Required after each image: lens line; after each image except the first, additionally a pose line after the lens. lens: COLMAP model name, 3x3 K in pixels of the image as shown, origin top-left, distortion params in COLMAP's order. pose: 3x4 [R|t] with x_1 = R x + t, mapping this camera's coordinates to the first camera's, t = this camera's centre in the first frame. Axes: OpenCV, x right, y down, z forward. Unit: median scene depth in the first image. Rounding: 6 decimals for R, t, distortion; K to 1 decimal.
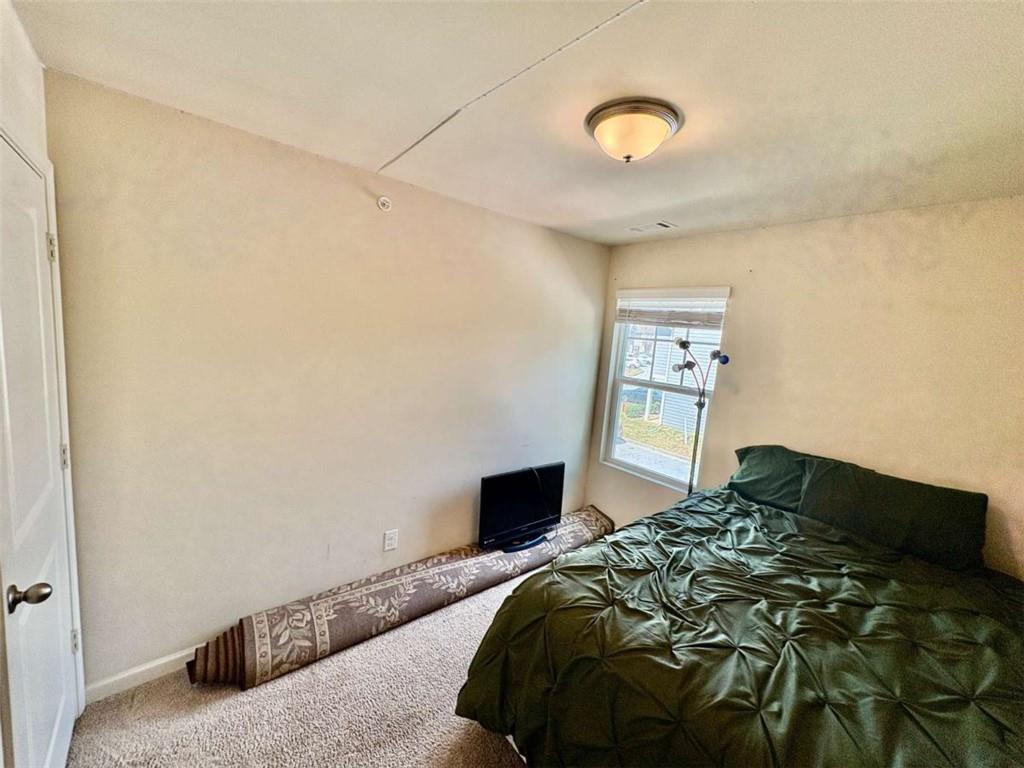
lens RADIAL K [[406.3, 0, 512.0], [0, 406.3, 384.0], [0, 0, 1]] dist [-0.000655, -0.000008]
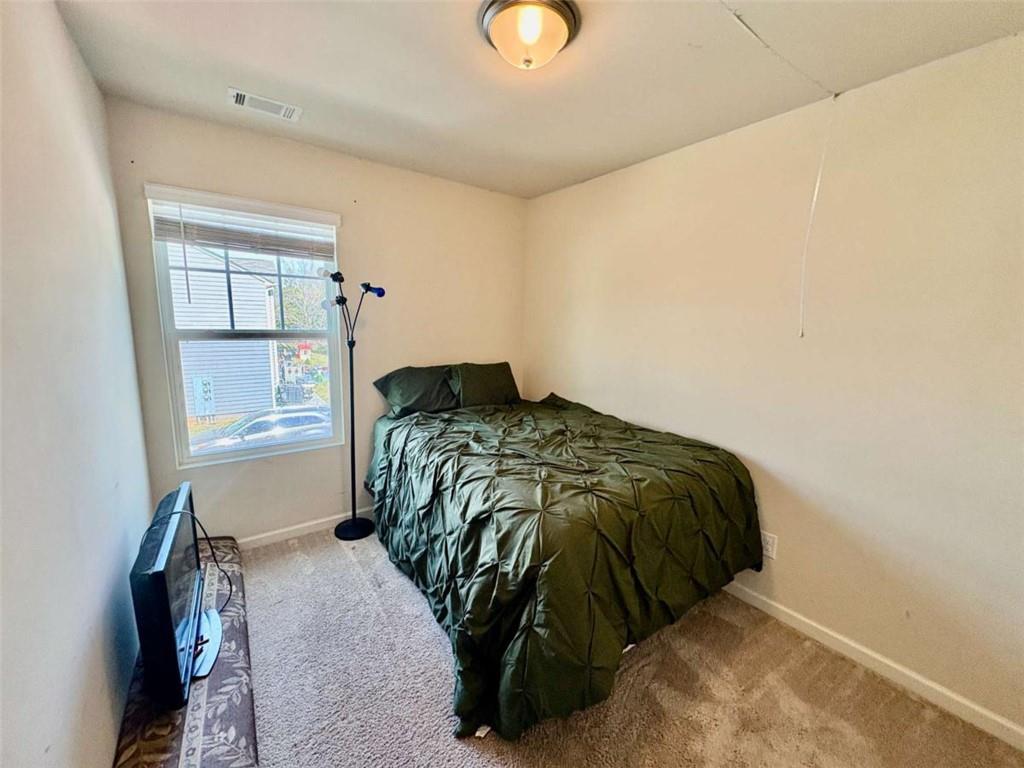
lens RADIAL K [[406.3, 0, 512.0], [0, 406.3, 384.0], [0, 0, 1]] dist [-0.000655, -0.000008]
pose [[0.058479, -0.233108, 0.970691, -0.455655], [0.107755, 0.968148, 0.226005, -0.031515], [-0.992456, 0.091380, 0.081735, 0.584041]]
